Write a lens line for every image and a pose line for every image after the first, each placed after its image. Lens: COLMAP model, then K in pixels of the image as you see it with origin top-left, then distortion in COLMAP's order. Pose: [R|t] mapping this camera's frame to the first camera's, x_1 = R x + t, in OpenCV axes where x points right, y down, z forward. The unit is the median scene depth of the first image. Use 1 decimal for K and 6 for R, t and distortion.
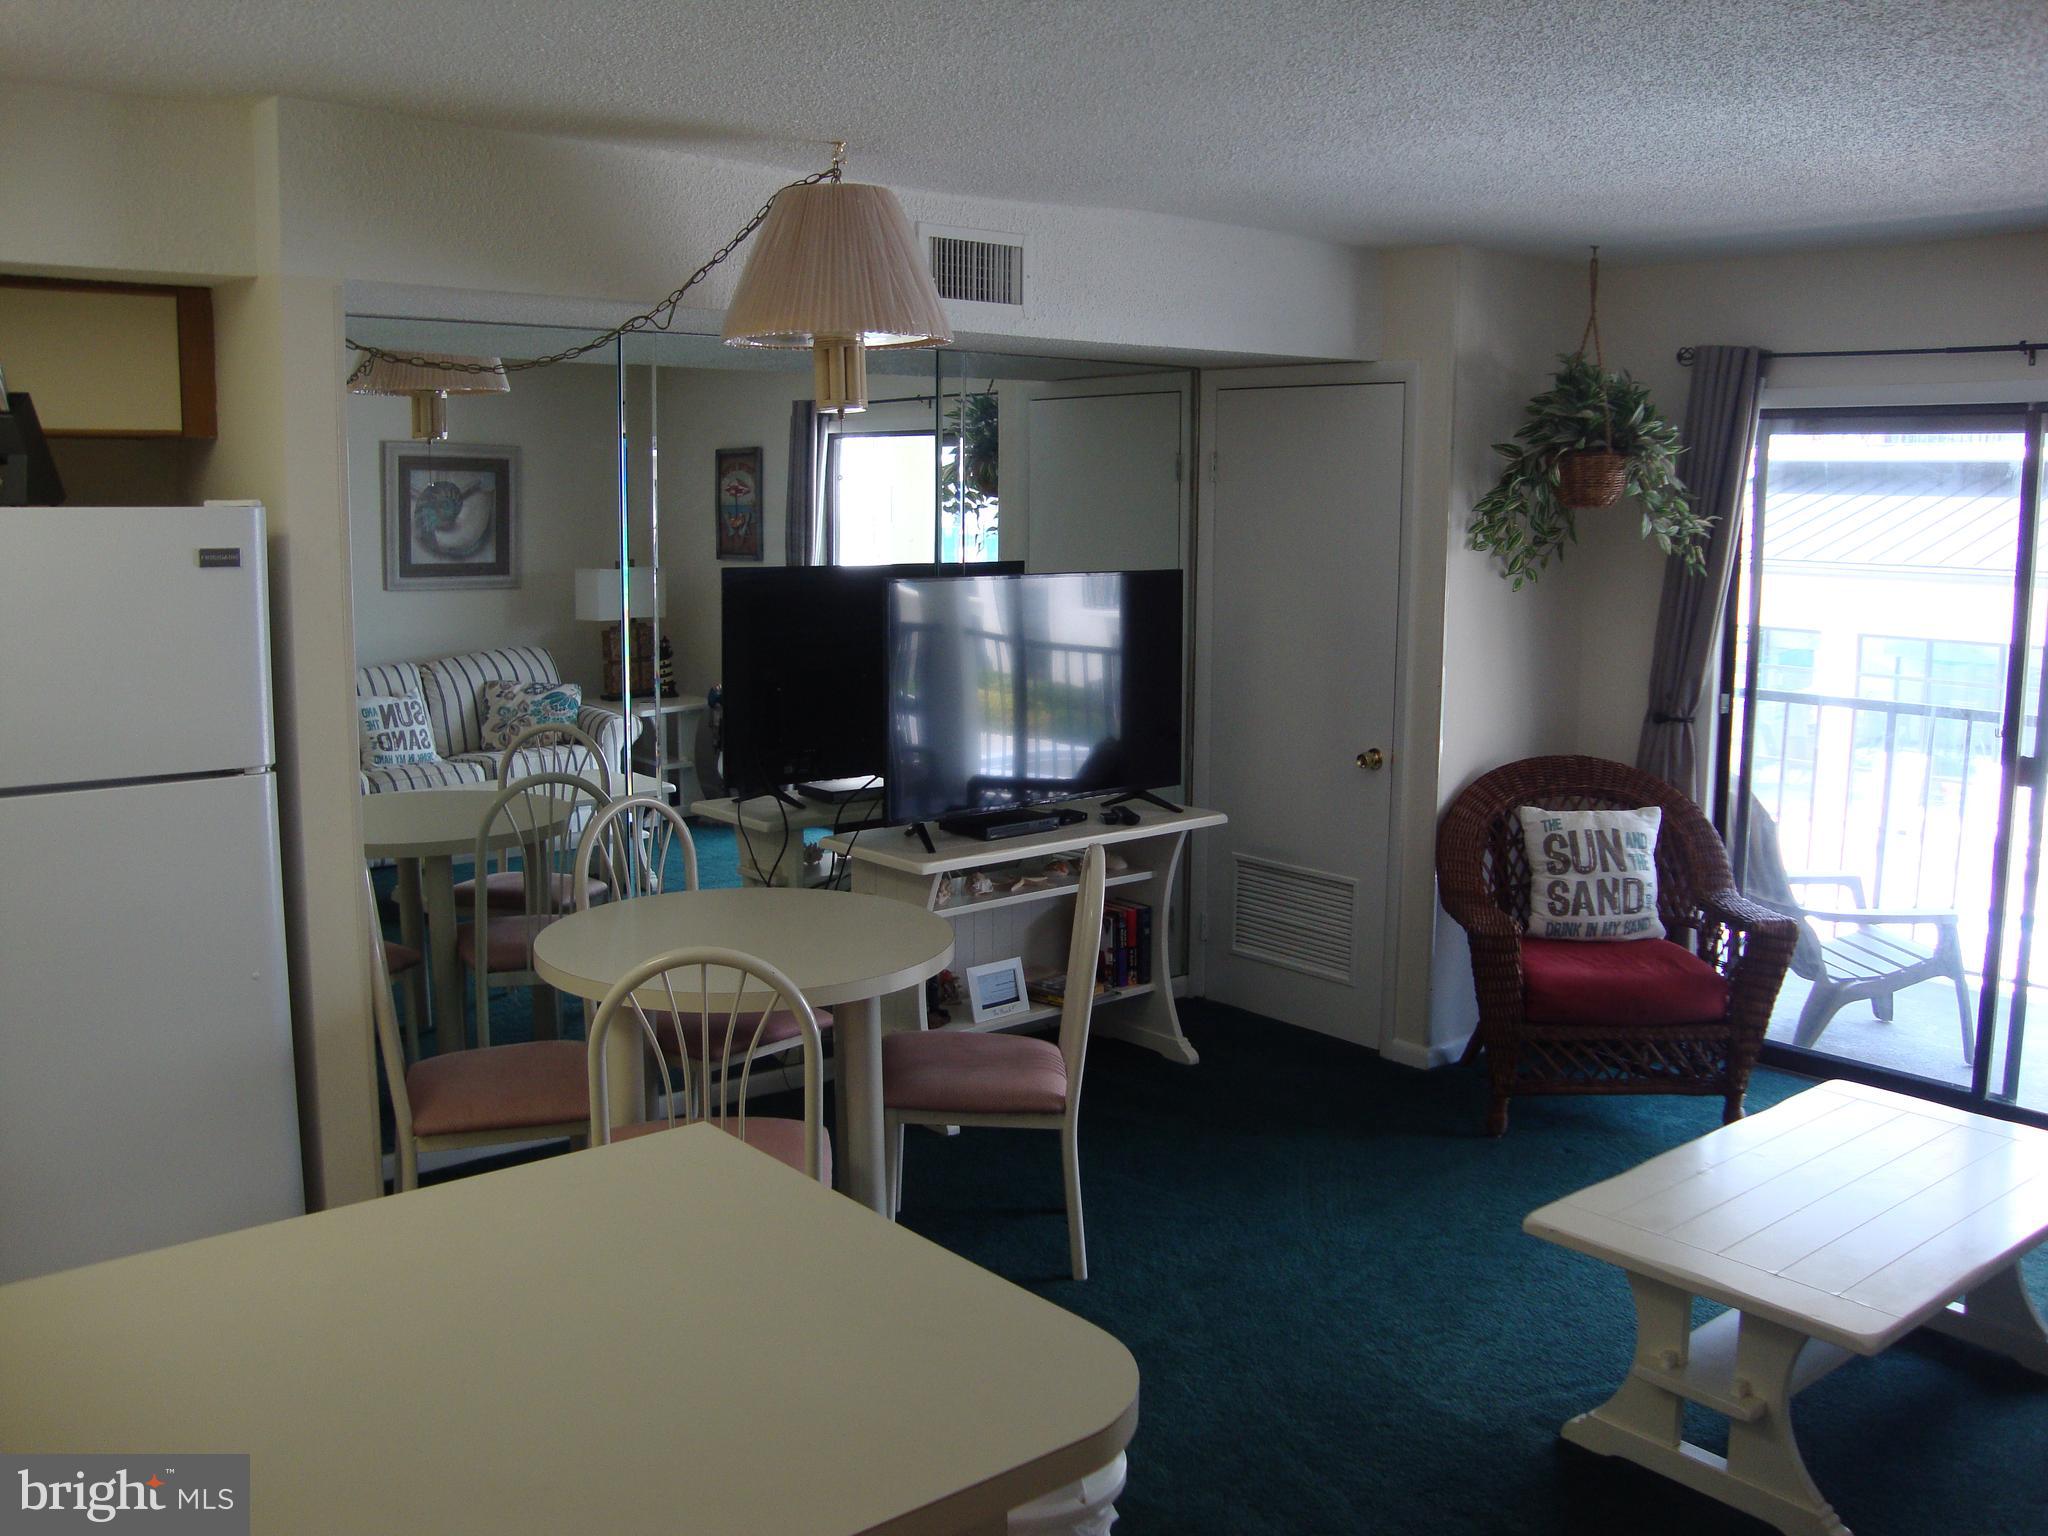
lens RADIAL K [[1821.3, 0, 1024.0], [0, 1821.3, 768.0], [0, 0, 1]] dist [-0.201274, 0.175078]
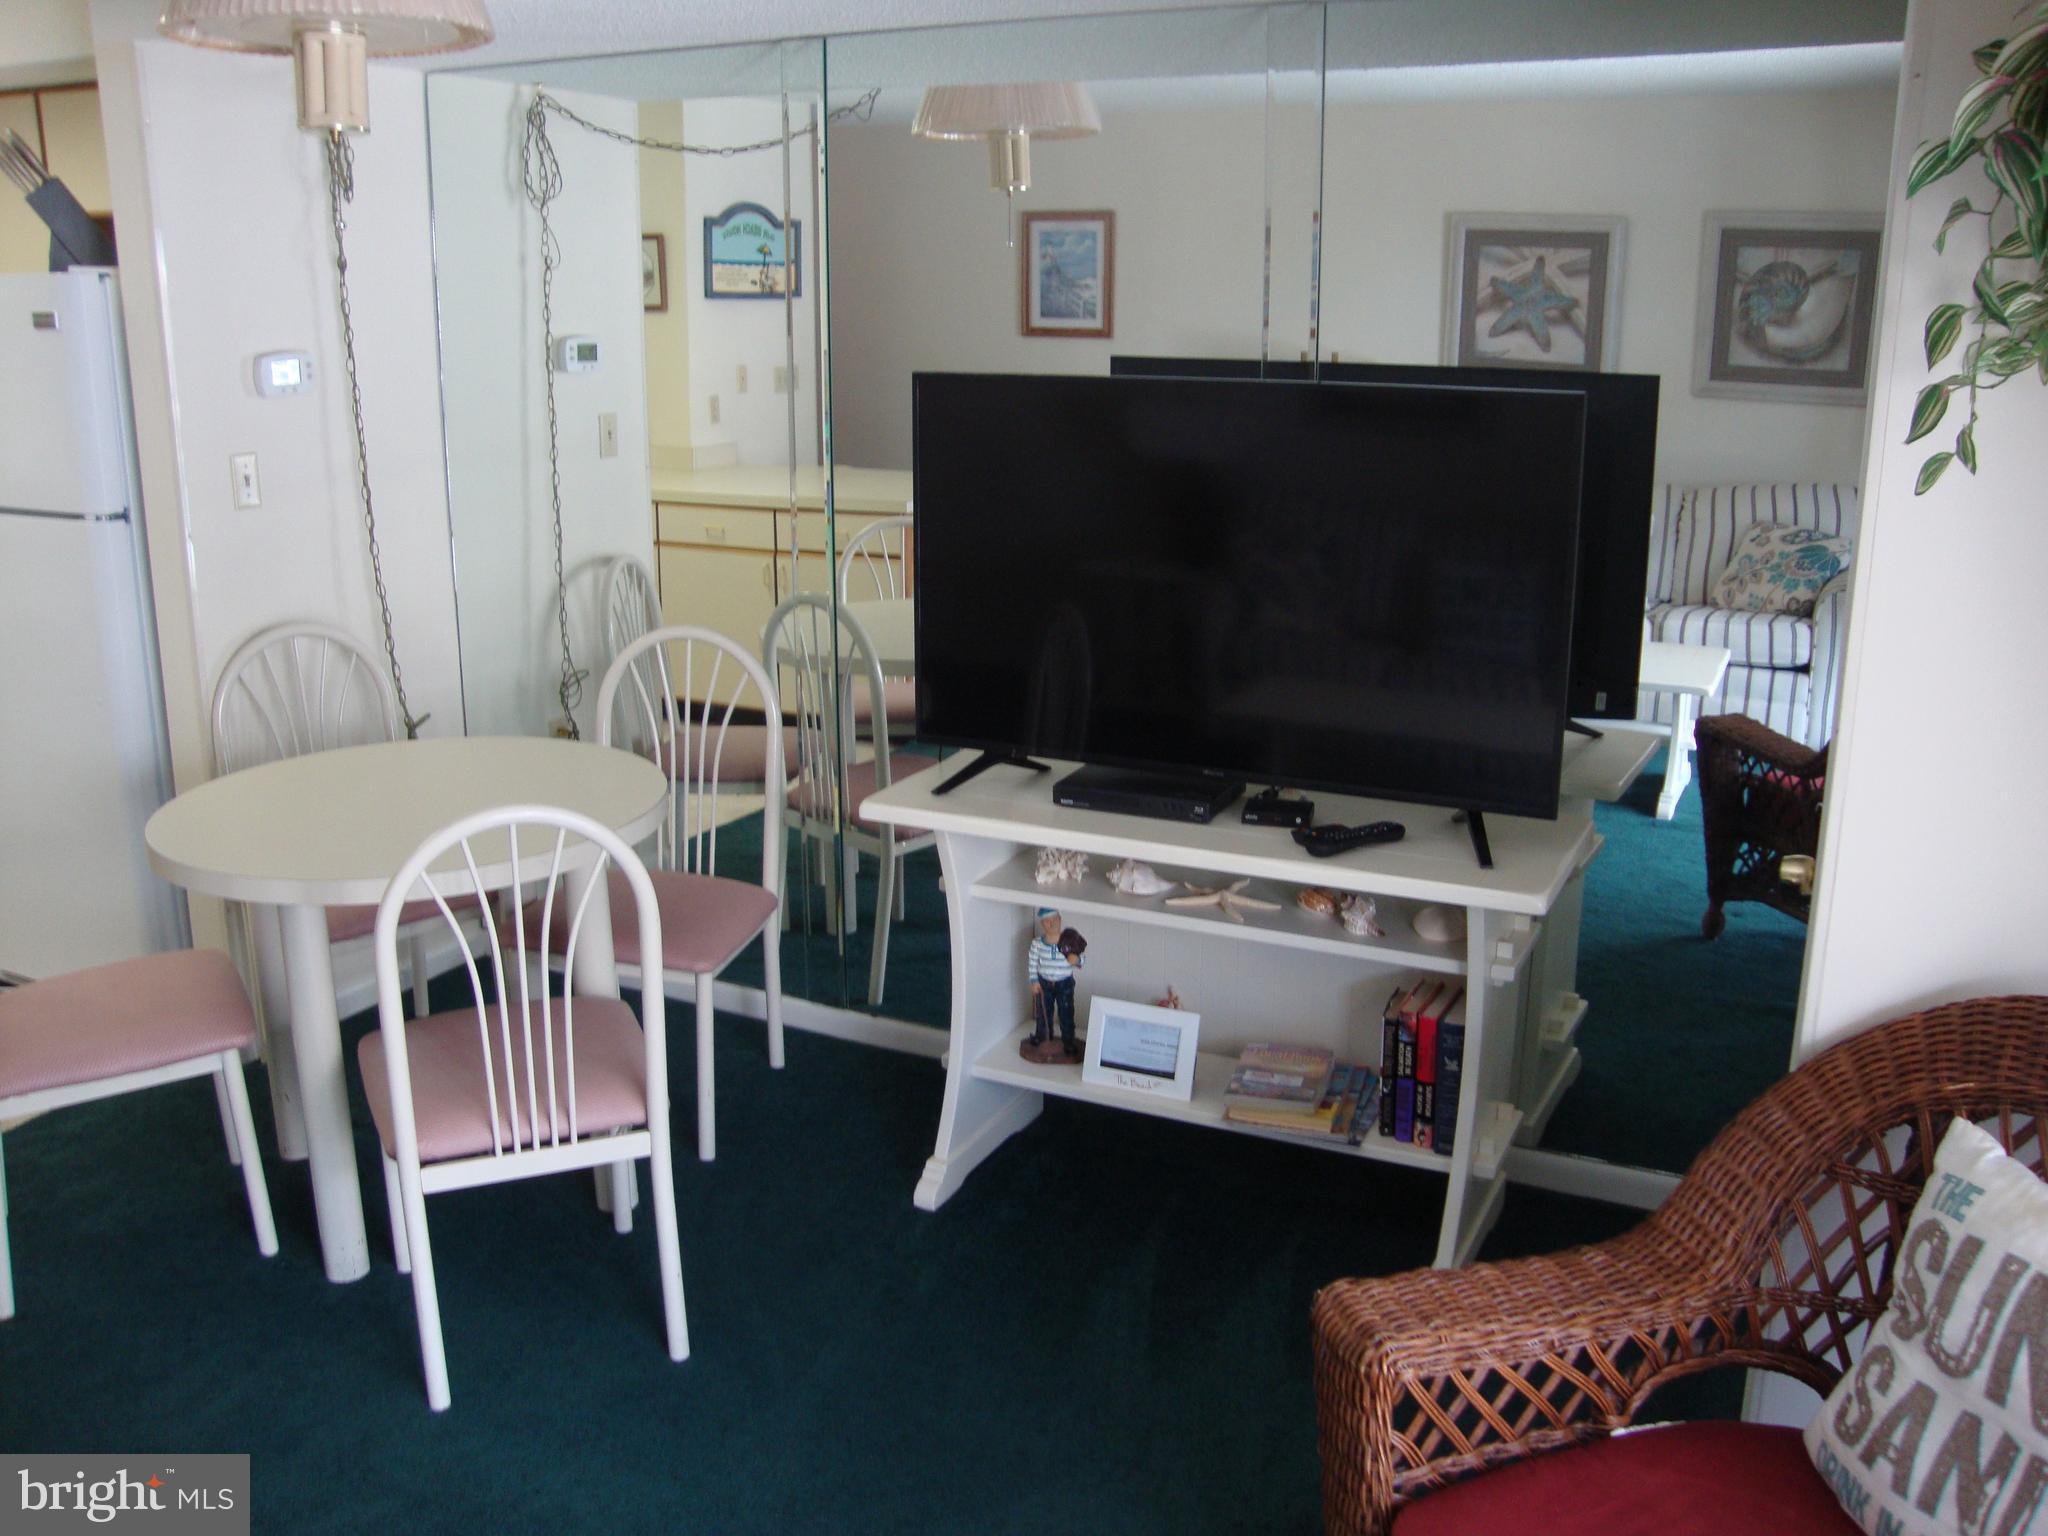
lens RADIAL K [[1821.3, 0, 1024.0], [0, 1821.3, 768.0], [0, 0, 1]] dist [-0.201274, 0.175078]
pose [[0.377701, 0.231498, -0.896521, 0.501642], [-0.134369, 0.971696, 0.194300, -0.086459], [0.916126, 0.047077, 0.398117, 0.704042]]
